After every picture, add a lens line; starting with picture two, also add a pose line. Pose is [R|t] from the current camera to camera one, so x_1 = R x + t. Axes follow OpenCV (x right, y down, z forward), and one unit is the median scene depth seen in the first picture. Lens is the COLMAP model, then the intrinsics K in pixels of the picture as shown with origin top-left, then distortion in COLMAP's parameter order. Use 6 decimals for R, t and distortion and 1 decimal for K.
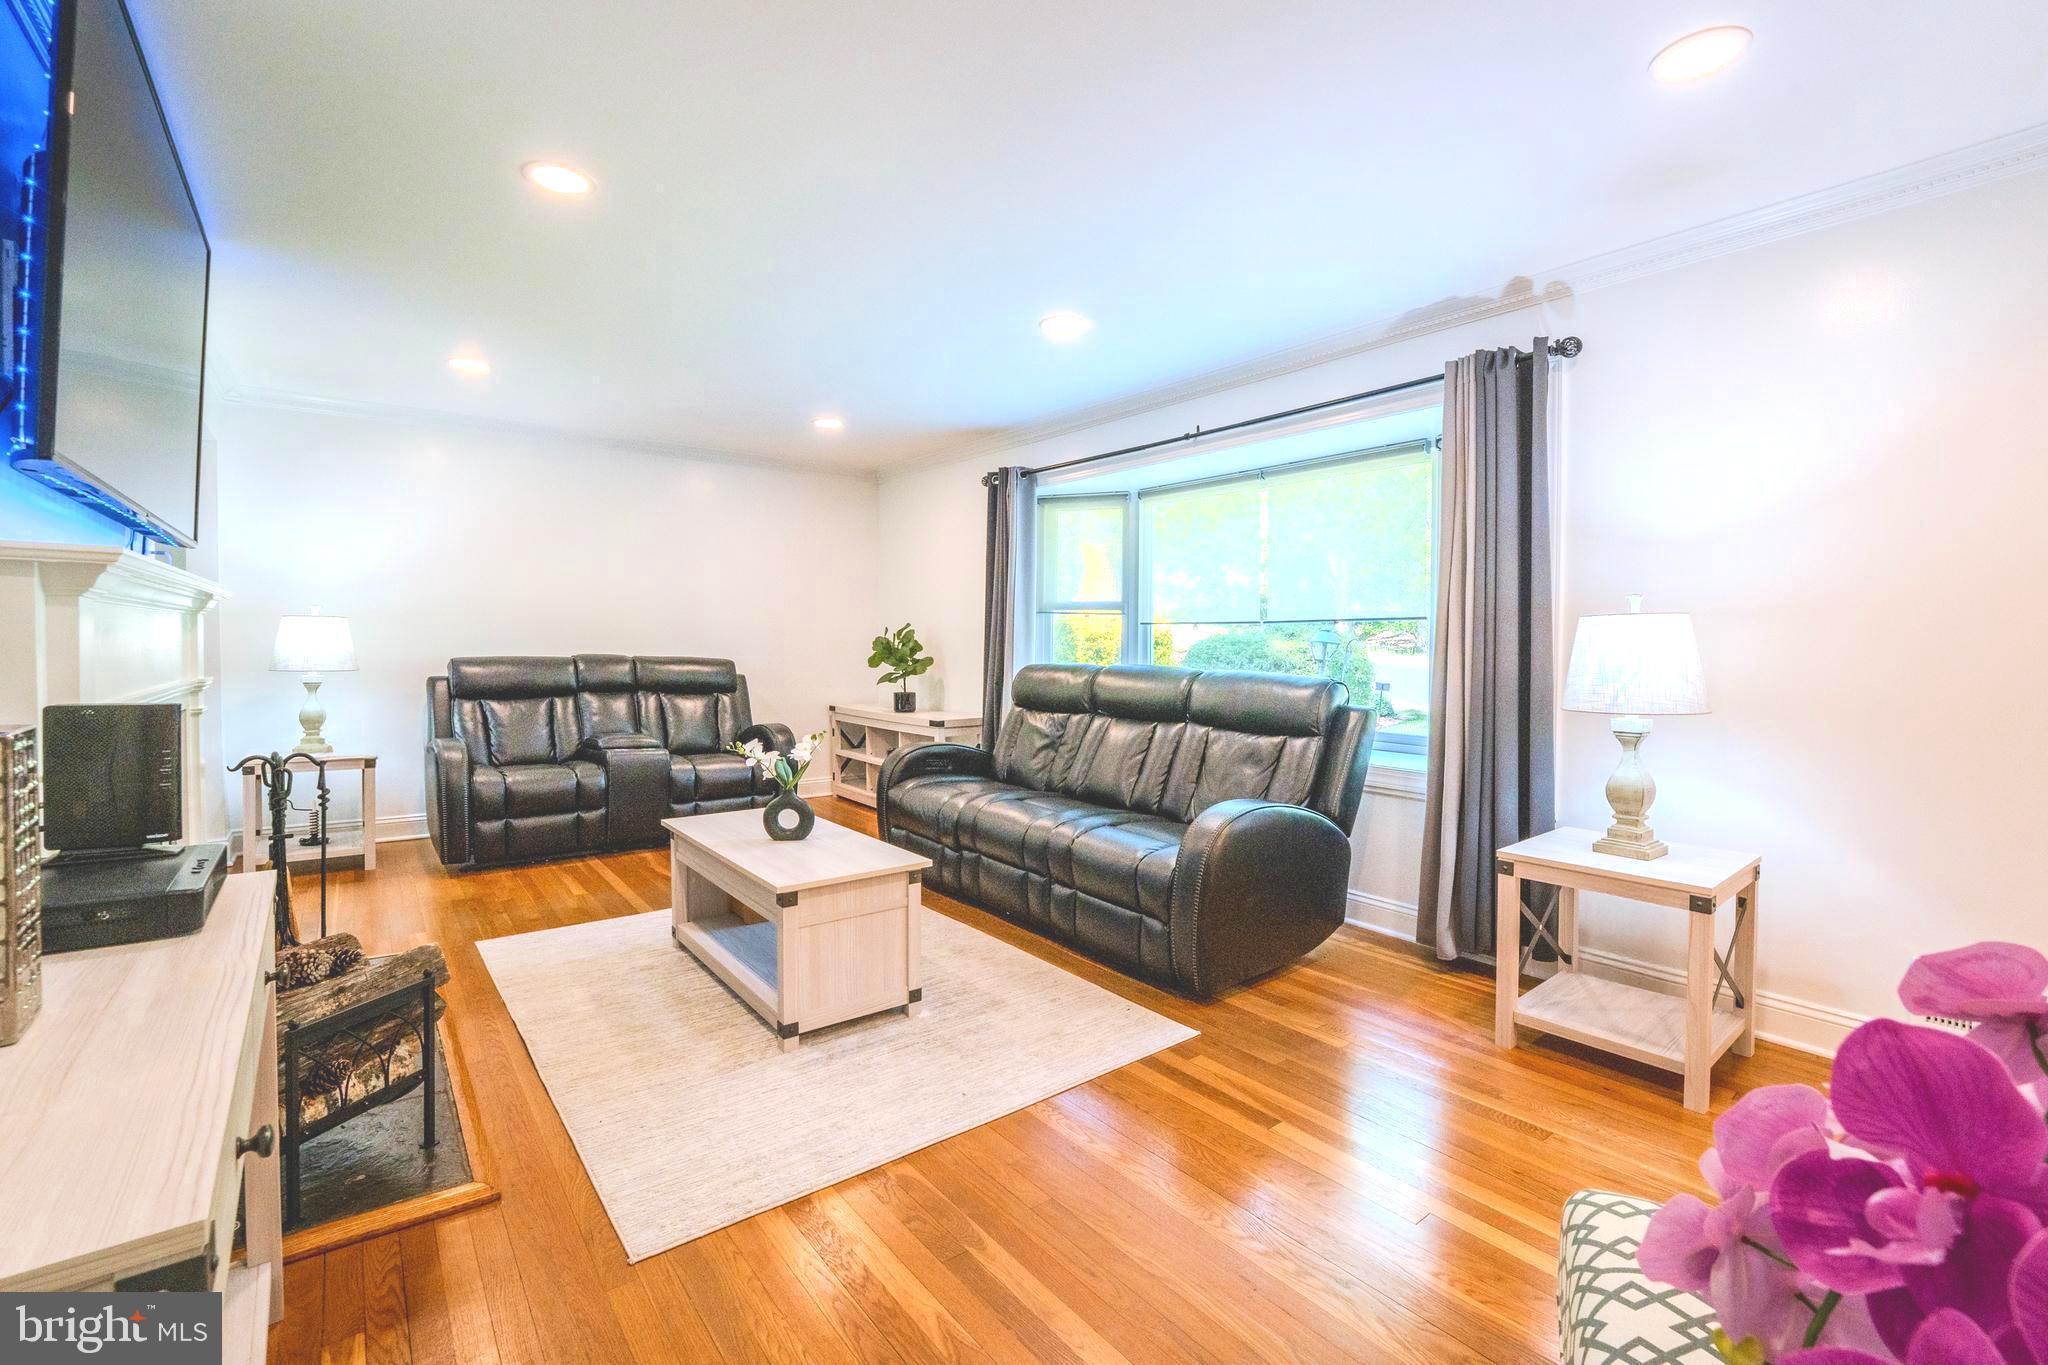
lens RADIAL K [[863.9, 0, 1025.3], [0, 863.9, 659.3], [0, 0, 1]] dist [0.000601, 0.000028]
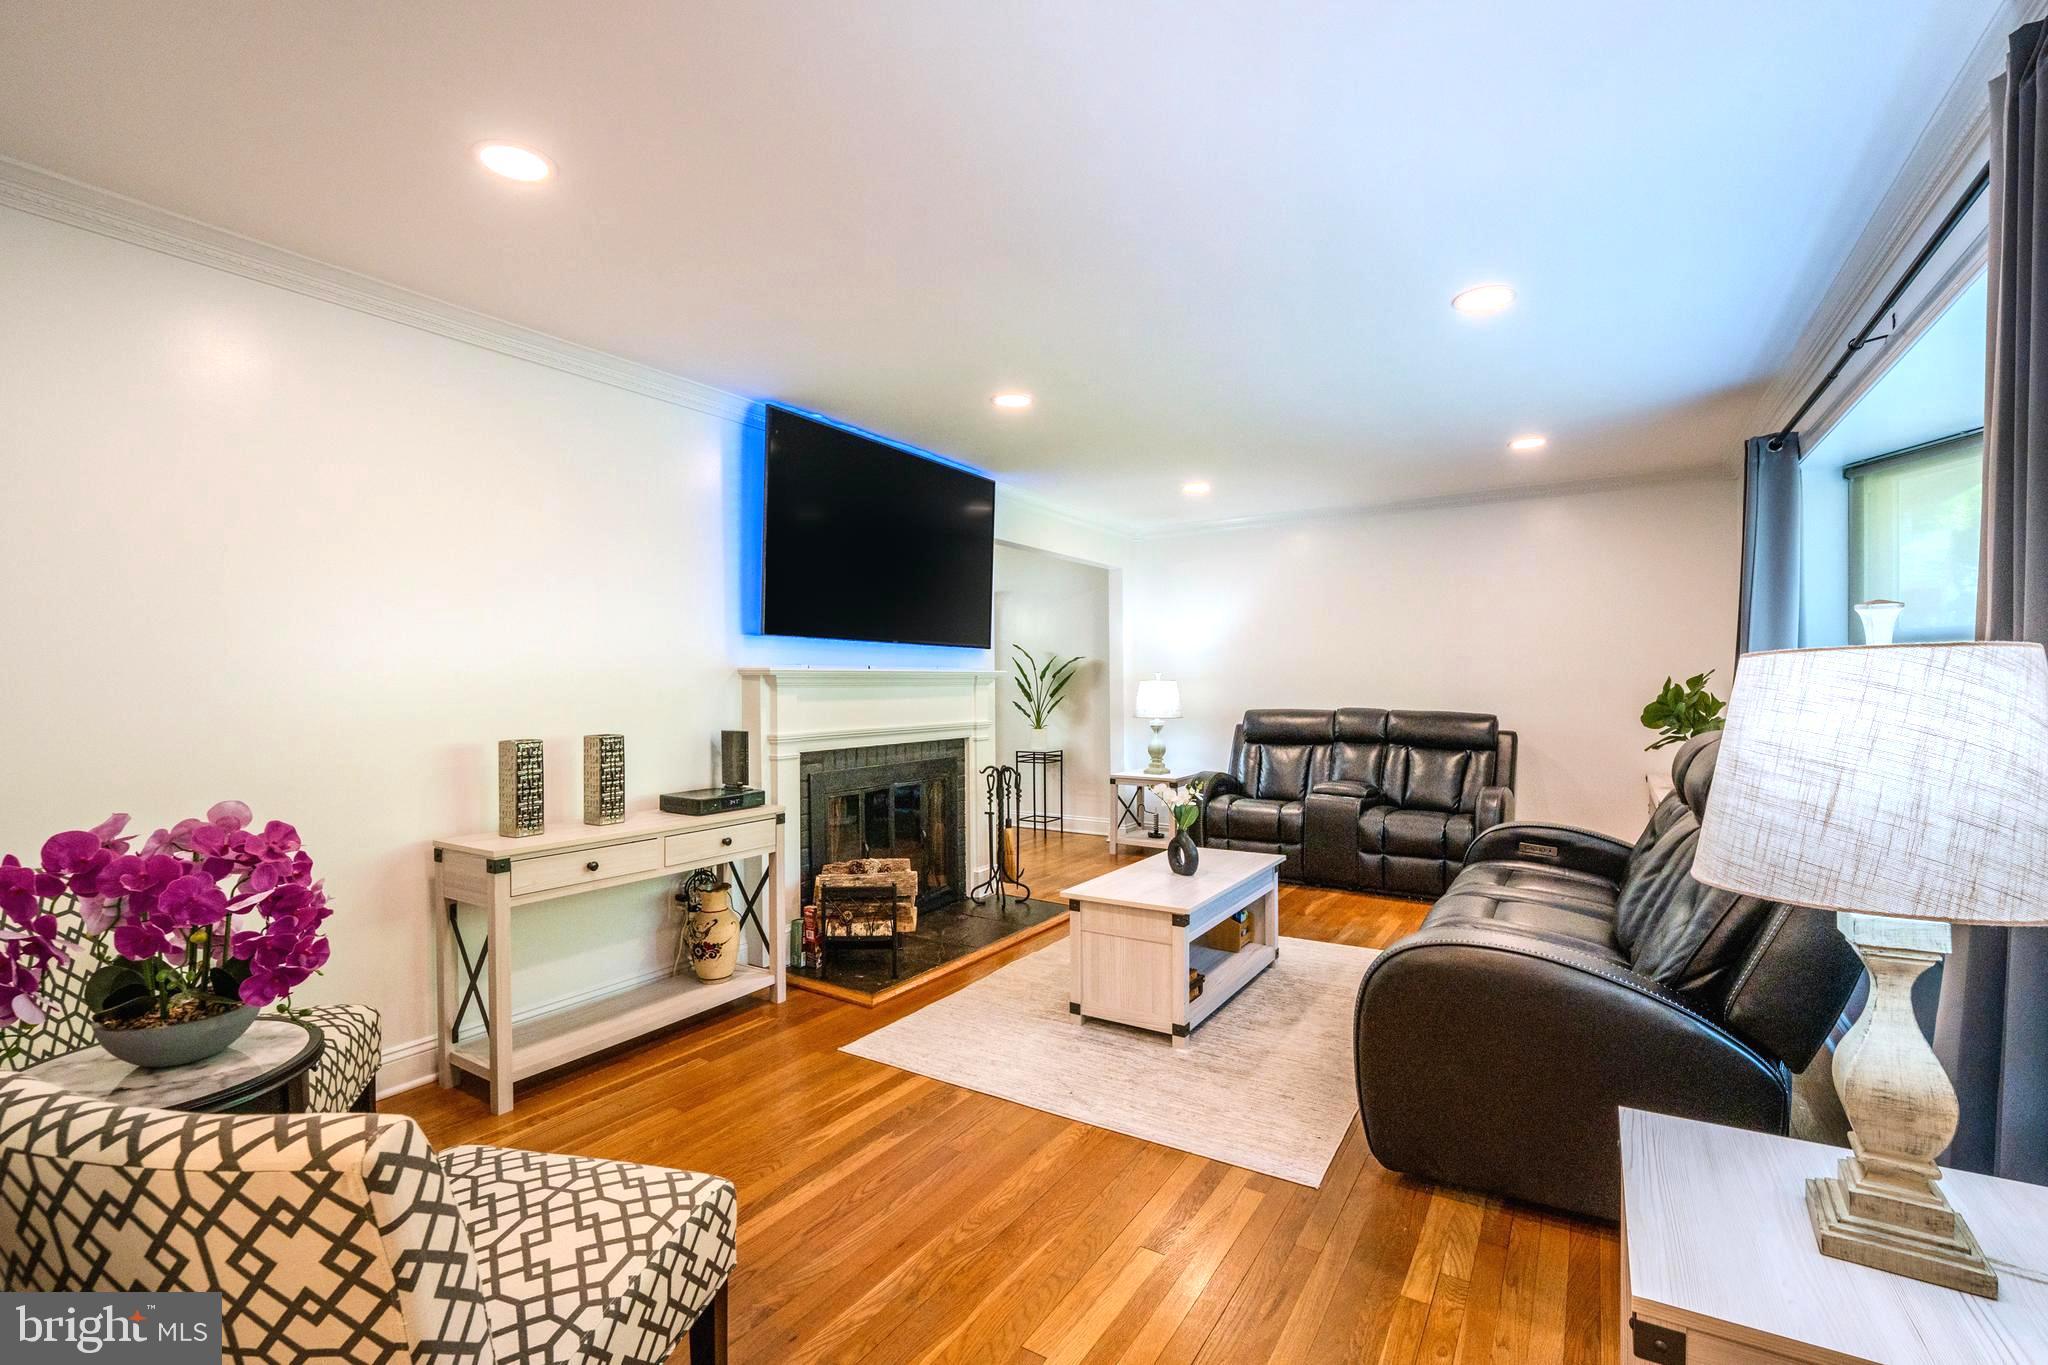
lens RADIAL K [[909.7, 0, 1024.0], [0, 909.7, 682.5], [0, 0, 1]] dist [-0.001076, -0.000081]
pose [[0.332371, -0.018268, -0.942972, 0.887130], [-0.006926, 0.999738, -0.021809, -0.019173], [0.943123, 0.013780, 0.332157, 0.432351]]
